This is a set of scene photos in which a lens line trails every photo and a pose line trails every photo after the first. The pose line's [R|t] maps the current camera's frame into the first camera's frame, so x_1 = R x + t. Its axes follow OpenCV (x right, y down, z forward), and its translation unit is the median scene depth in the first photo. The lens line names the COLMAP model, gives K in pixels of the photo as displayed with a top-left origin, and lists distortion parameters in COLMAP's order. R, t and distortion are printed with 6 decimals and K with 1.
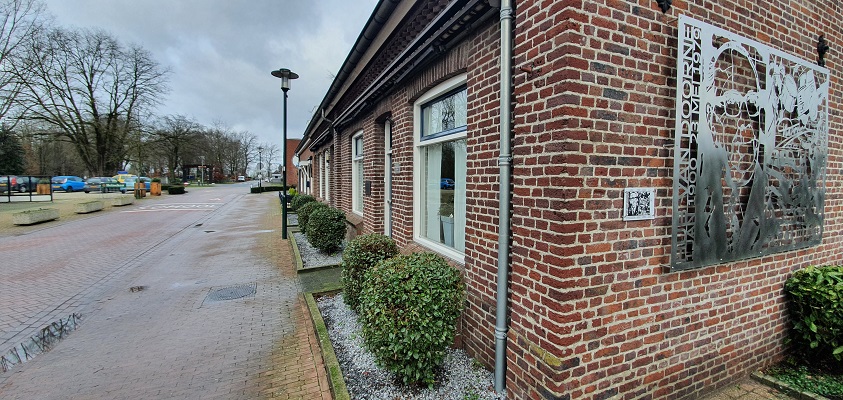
lens RADIAL K [[325.5, 0, 421.5], [0, 325.5, 200.0], [0, 0, 1]] dist [0.021324, -0.013140]
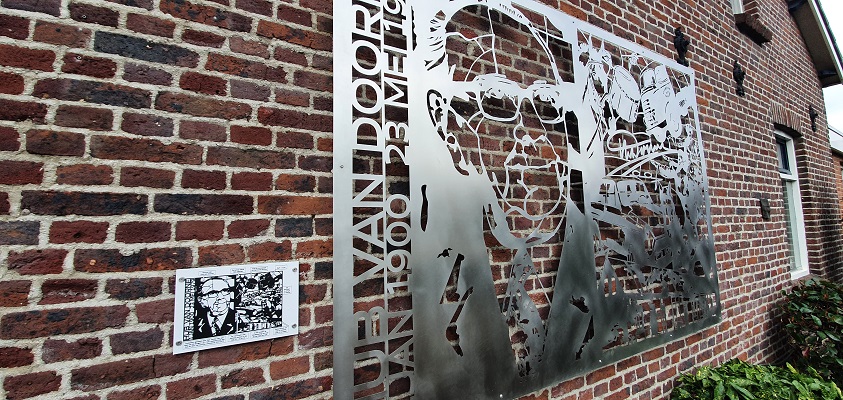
lens RADIAL K [[325.5, 0, 421.5], [0, 325.5, 200.0], [0, 0, 1]] dist [0.021324, -0.013140]
pose [[0.996047, -0.022201, 0.086014, 0.752859], [0.034066, 0.989701, -0.139039, -0.046941], [-0.082041, 0.141419, 0.986544, 0.477346]]
